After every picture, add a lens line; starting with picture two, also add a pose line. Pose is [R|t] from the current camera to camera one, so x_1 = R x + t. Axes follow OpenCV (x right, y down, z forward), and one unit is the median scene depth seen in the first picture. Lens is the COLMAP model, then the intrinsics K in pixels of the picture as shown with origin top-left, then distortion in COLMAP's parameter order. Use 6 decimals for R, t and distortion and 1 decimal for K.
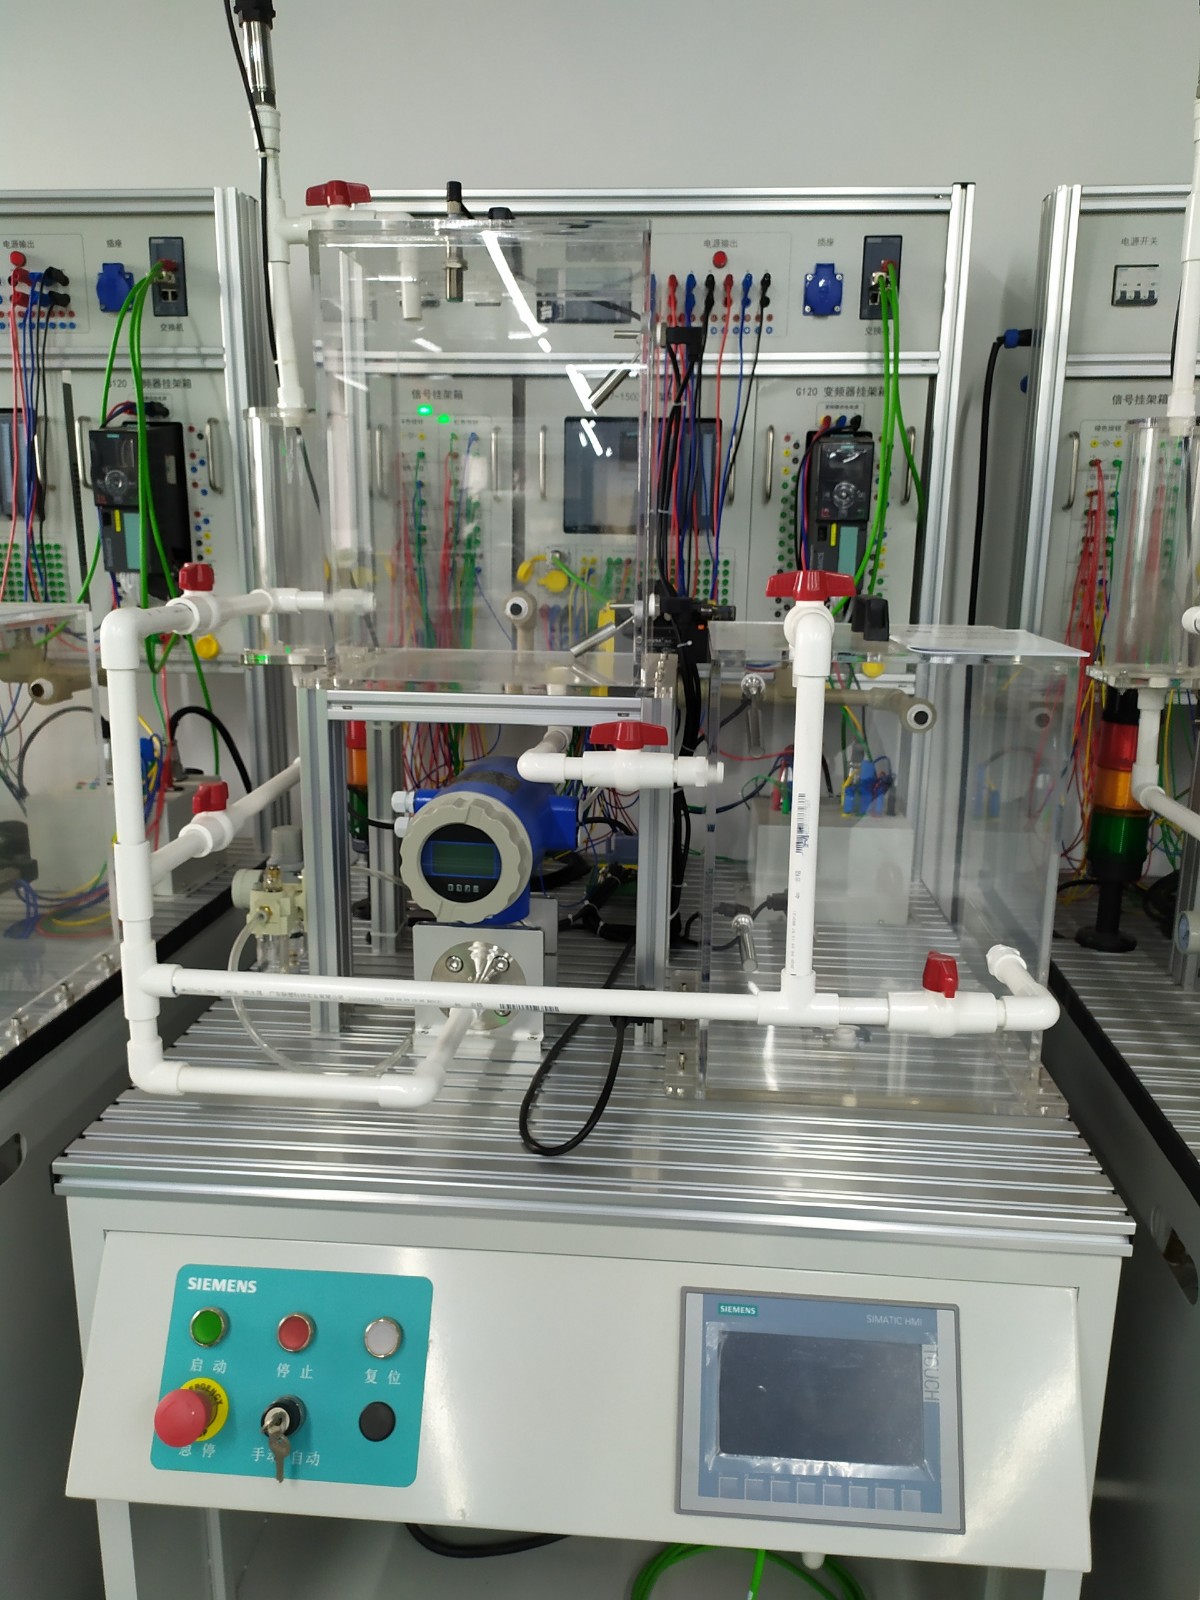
lens RADIAL K [[1197.4, 0, 591.4], [0, 1197.4, 804.0], [0, 0, 1]] dist [0.023010, -0.010025]
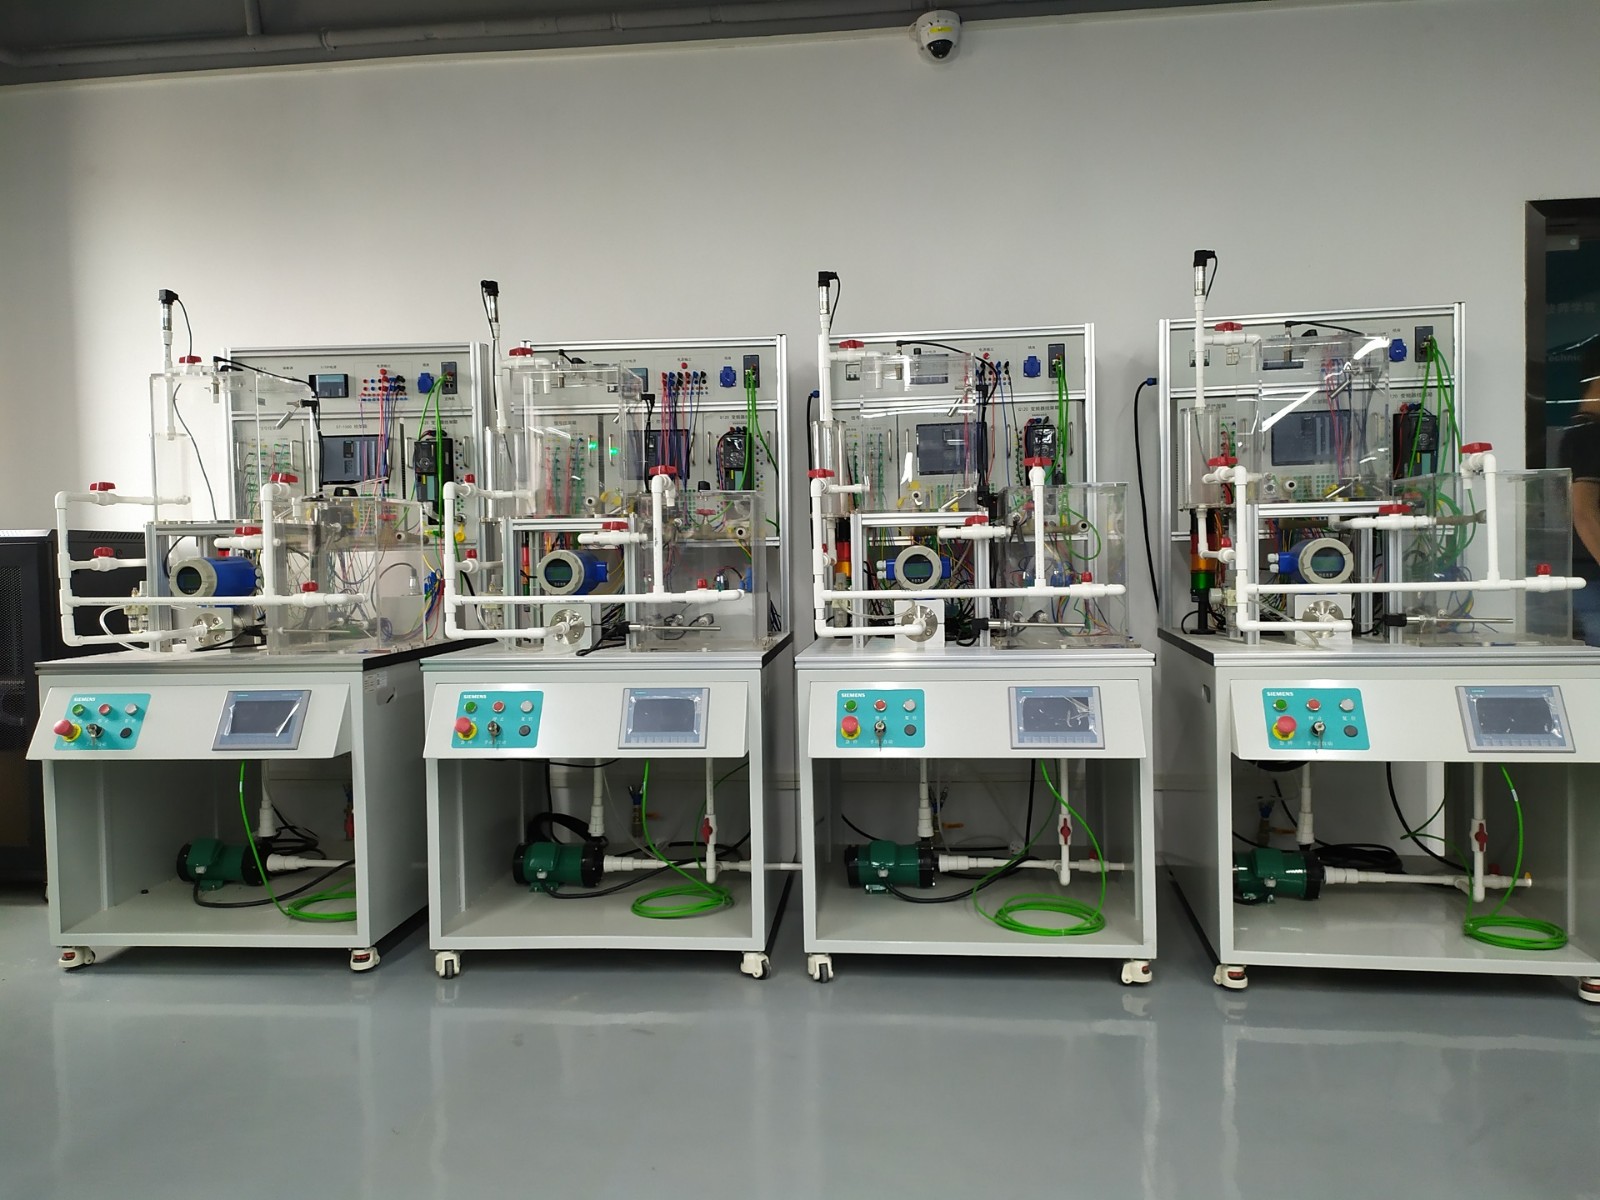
lens RADIAL K [[1197.4, 0, 806.2], [0, 1197.4, 600.8], [0, 0, 1]] dist [0.023010, -0.010025]
pose [[0.999481, -0.029299, 0.013398, 0.303865], [0.031342, 0.980524, -0.193884, 0.471608], [-0.007456, 0.194203, 0.980933, -1.240406]]
